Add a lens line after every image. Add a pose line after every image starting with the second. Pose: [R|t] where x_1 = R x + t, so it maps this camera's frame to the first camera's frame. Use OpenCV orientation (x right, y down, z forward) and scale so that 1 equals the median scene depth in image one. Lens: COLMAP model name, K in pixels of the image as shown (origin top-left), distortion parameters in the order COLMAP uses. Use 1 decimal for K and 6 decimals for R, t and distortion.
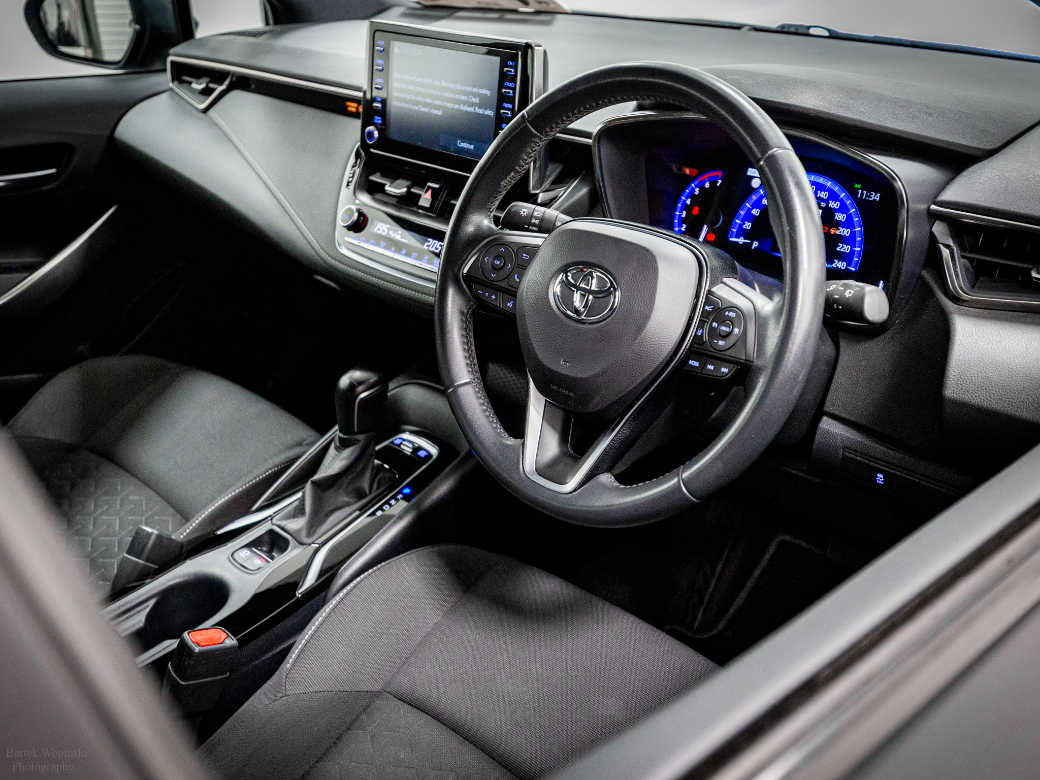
lens RADIAL K [[1106.5, 0, 520.0], [0, 1106.5, 390.0], [0, 0, 1]] dist [0.033030, -0.001203]
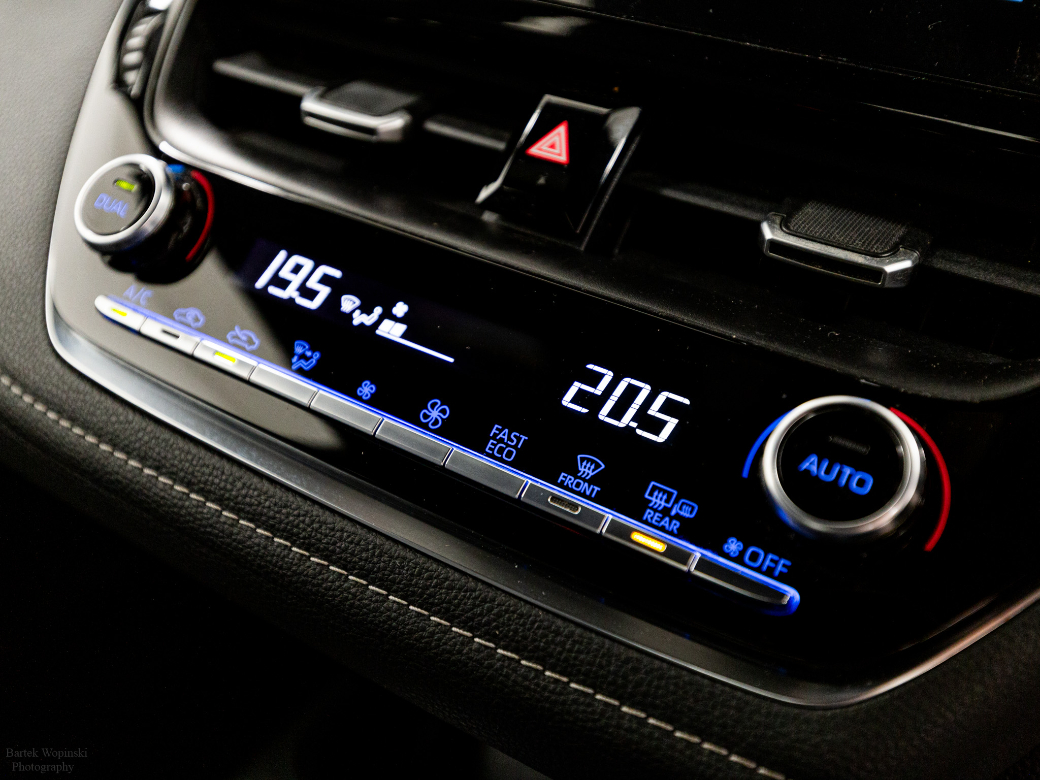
lens RADIAL K [[1106.5, 0, 520.0], [0, 1106.5, 390.0], [0, 0, 1]] dist [0.033030, -0.001203]
pose [[0.956975, 0.087724, 0.276594, -0.150646], [-0.070629, 0.994959, -0.071192, -0.120868], [-0.281445, 0.048593, 0.958346, 0.843899]]
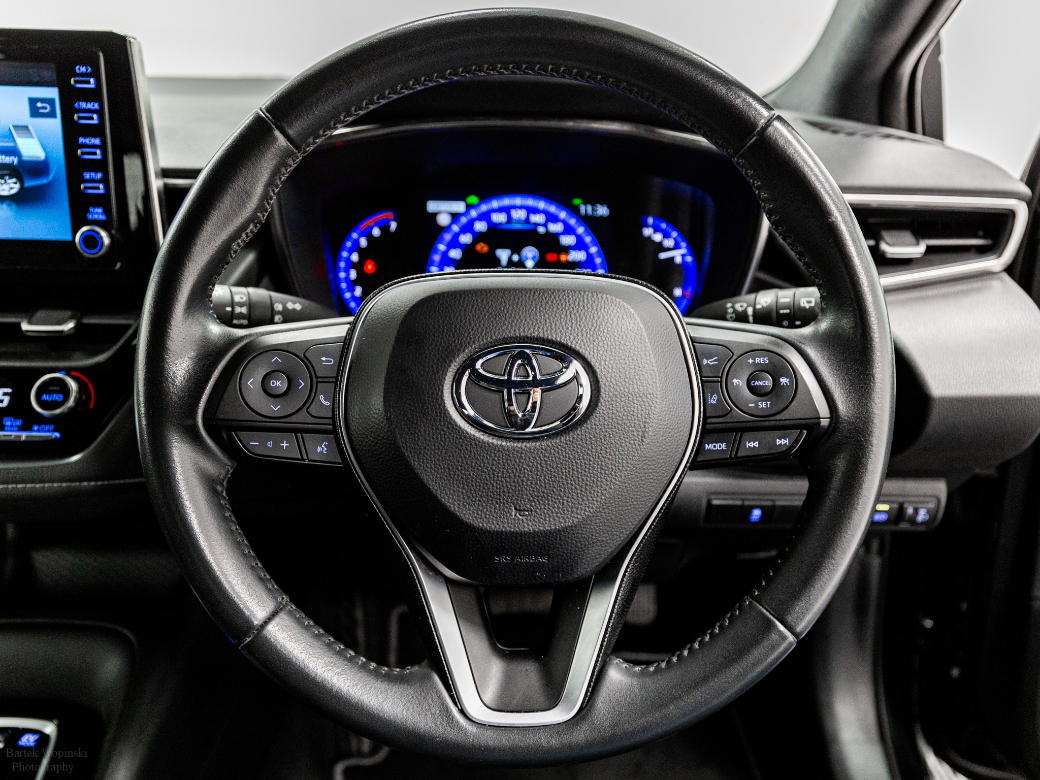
lens RADIAL K [[849.8, 0, 520.0], [0, 849.8, 390.0], [0, 0, 1]] dist [0.006478, 0.001691]
pose [[0.694086, -0.246957, 0.676208, -0.188066], [0.278893, 0.958209, 0.063680, -0.088335], [-0.663674, 0.144390, 0.733954, 0.510202]]
